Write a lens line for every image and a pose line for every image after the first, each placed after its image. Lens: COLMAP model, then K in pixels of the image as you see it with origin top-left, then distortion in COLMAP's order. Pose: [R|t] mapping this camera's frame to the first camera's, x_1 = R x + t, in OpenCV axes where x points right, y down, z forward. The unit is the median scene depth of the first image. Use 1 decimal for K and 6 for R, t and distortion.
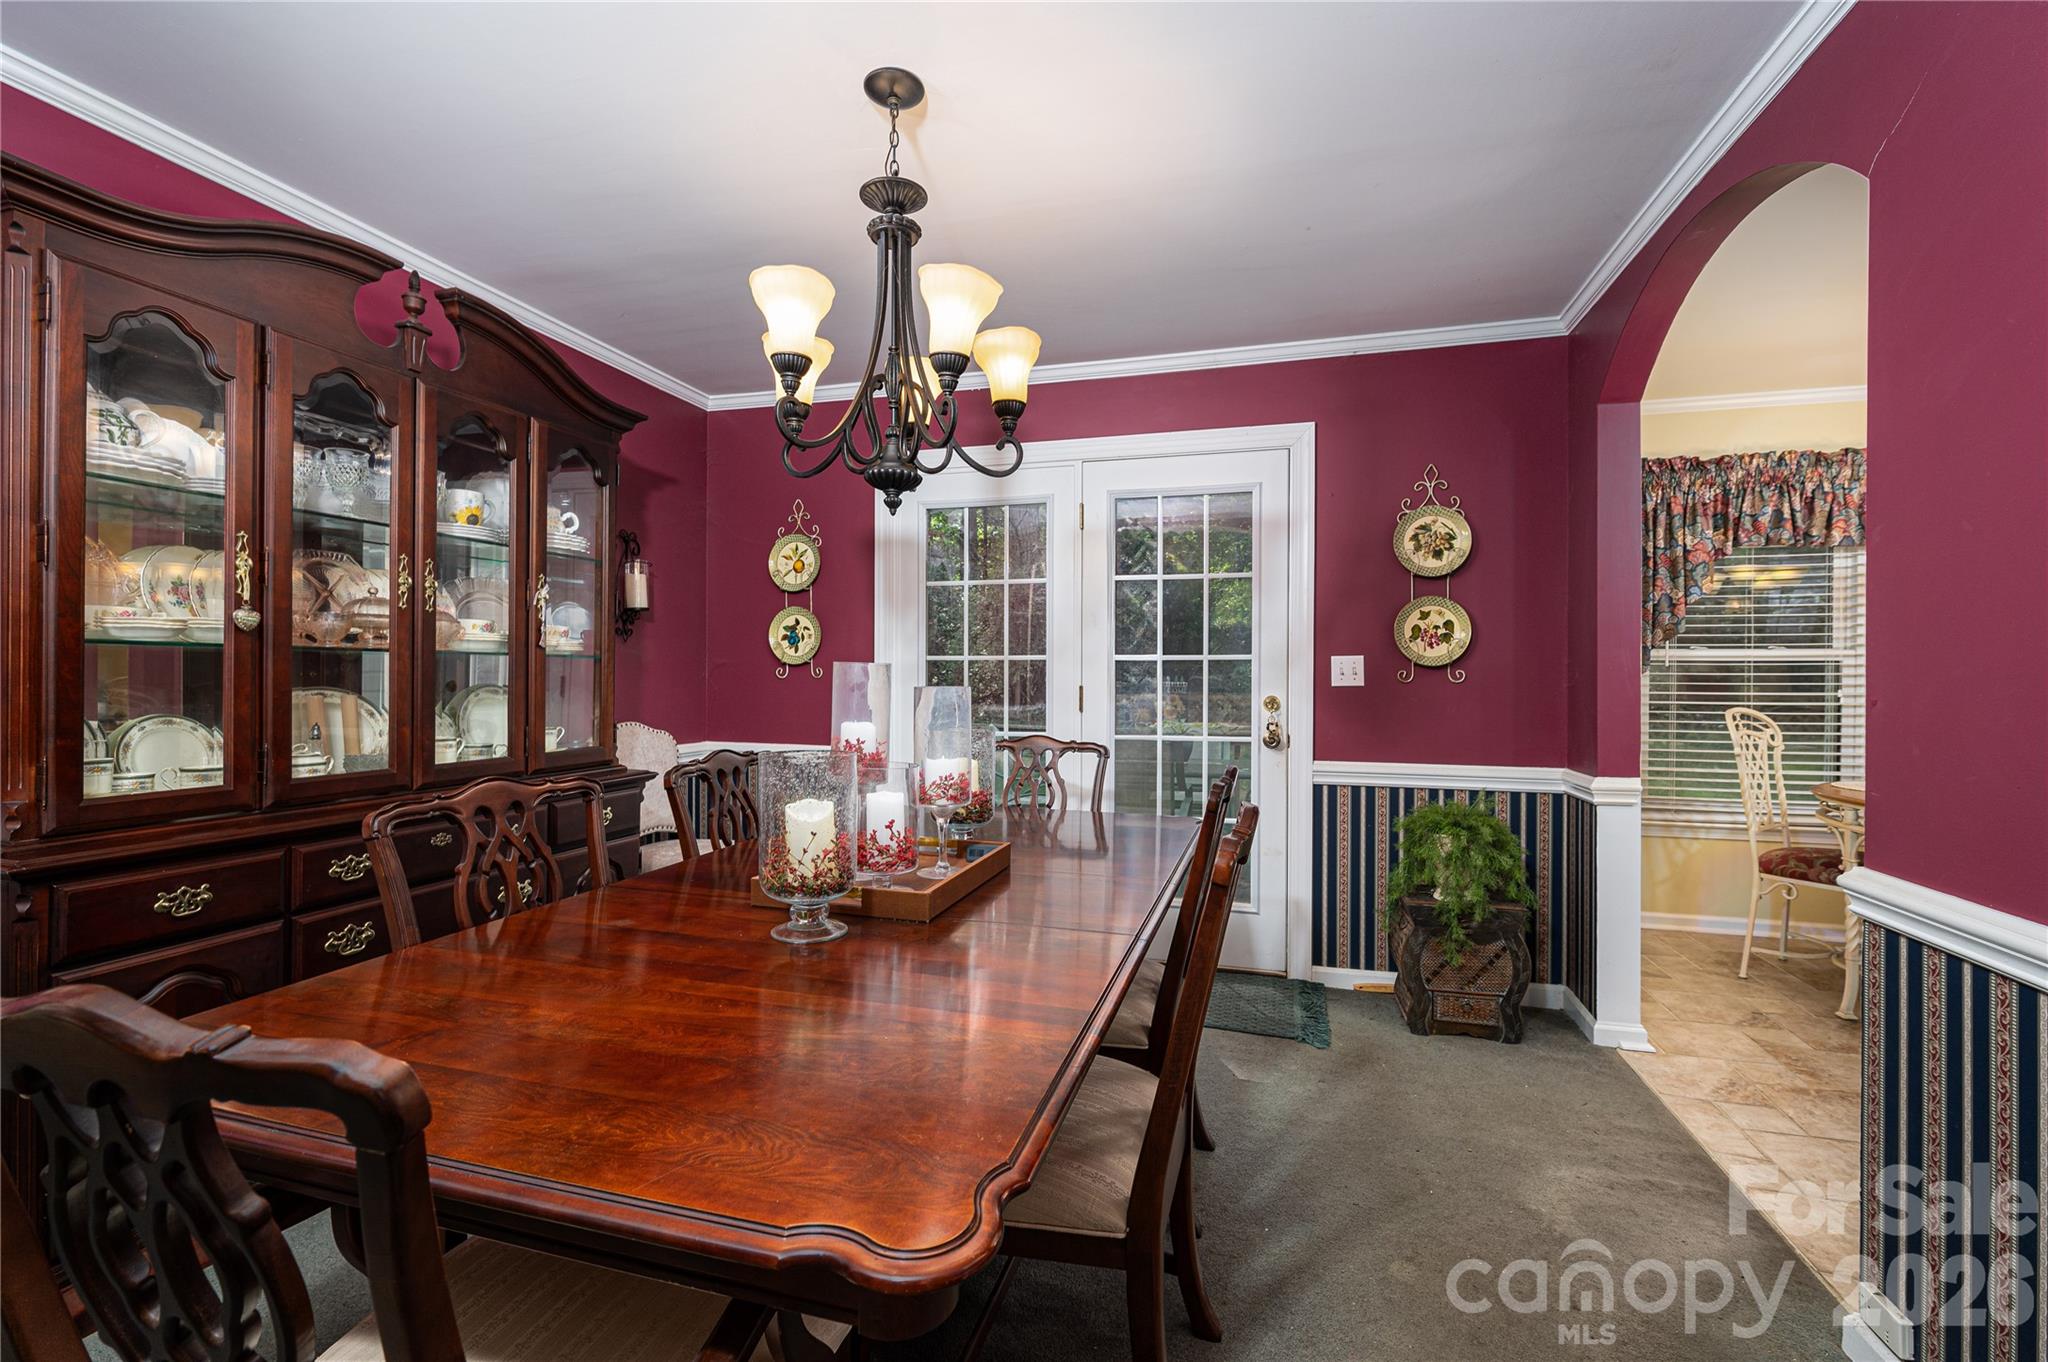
lens RADIAL K [[889.6, 0, 1022.7], [0, 889.6, 686.8], [0, 0, 1]] dist [0.002685, 0.000232]
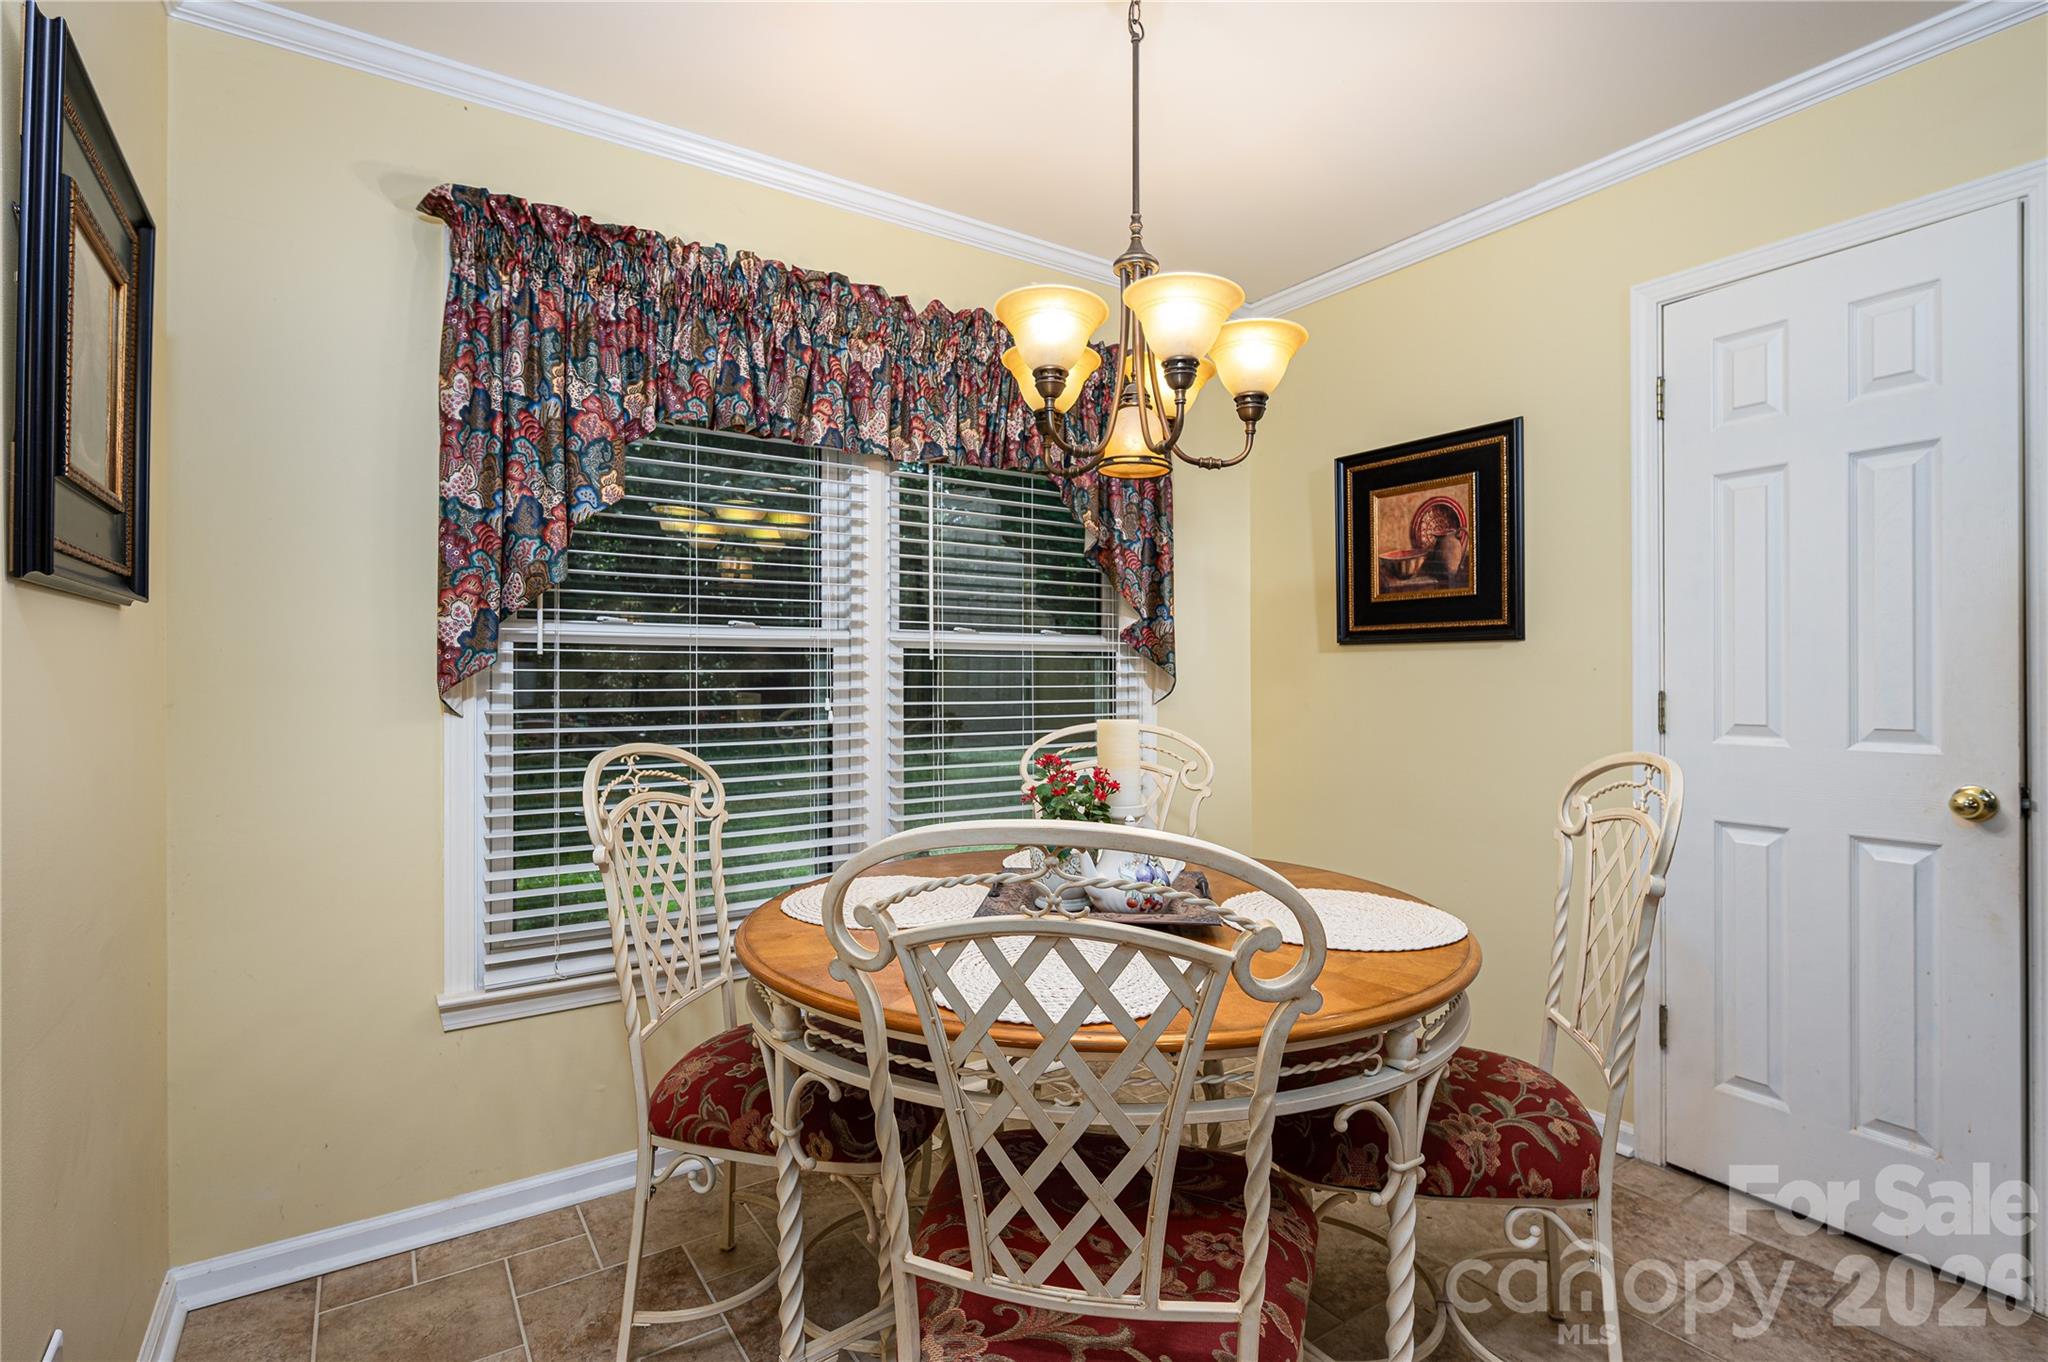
lens RADIAL K [[982.7, 0, 1027.5], [0, 982.7, 673.1], [0, 0, 1]] dist [0.000589, 0.000023]
pose [[0.653652, -0.003975, 0.756785, 0.513195], [0.007169, 0.999974, -0.000939, -0.011459], [-0.756762, 0.006039, 0.653663, 0.480473]]
